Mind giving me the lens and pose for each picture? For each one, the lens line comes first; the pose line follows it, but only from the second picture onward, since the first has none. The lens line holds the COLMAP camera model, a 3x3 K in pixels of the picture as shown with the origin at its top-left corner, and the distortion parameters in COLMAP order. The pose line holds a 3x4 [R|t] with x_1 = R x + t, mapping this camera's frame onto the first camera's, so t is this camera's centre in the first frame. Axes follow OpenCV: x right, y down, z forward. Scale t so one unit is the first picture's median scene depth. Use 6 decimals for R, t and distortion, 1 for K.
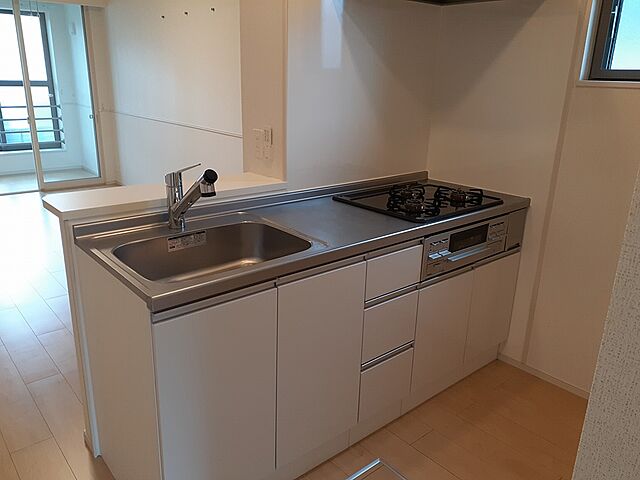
lens RADIAL K [[508.0, 0, 320.0], [0, 508.0, 240.0], [0, 0, 1]] dist [0.068772, -0.112420]
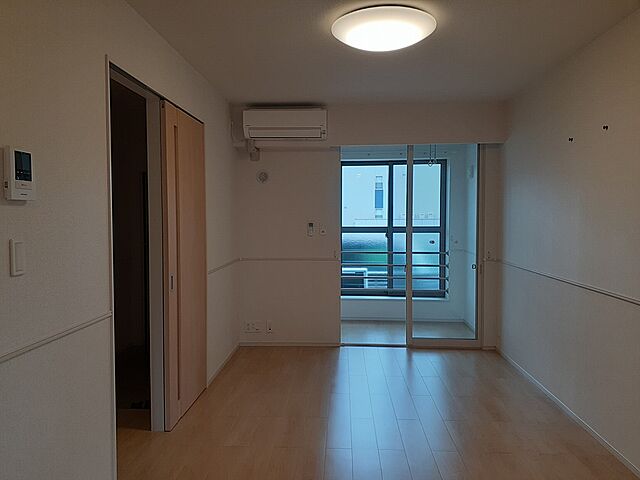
lens RADIAL K [[508.0, 0, 320.0], [0, 508.0, 240.0], [0, 0, 1]] dist [0.068772, -0.112420]
pose [[0.725381, 0.004387, -0.688334, -0.048108], [-0.190611, 0.962156, -0.194739, -0.064814], [0.661430, 0.272464, 0.698765, 0.214258]]
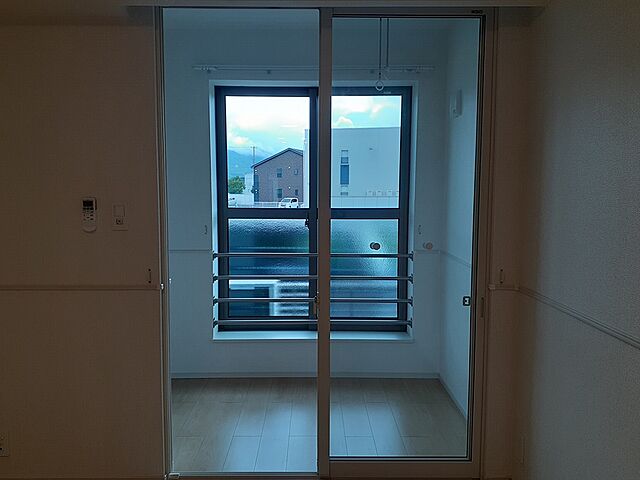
lens RADIAL K [[508.0, 0, 320.0], [0, 508.0, 240.0], [0, 0, 1]] dist [0.068772, -0.112420]
pose [[0.763707, 0.035631, -0.644579, -0.262988], [-0.182269, 0.969753, -0.162349, -0.185324], [0.619298, 0.241473, 0.747101, 0.585661]]
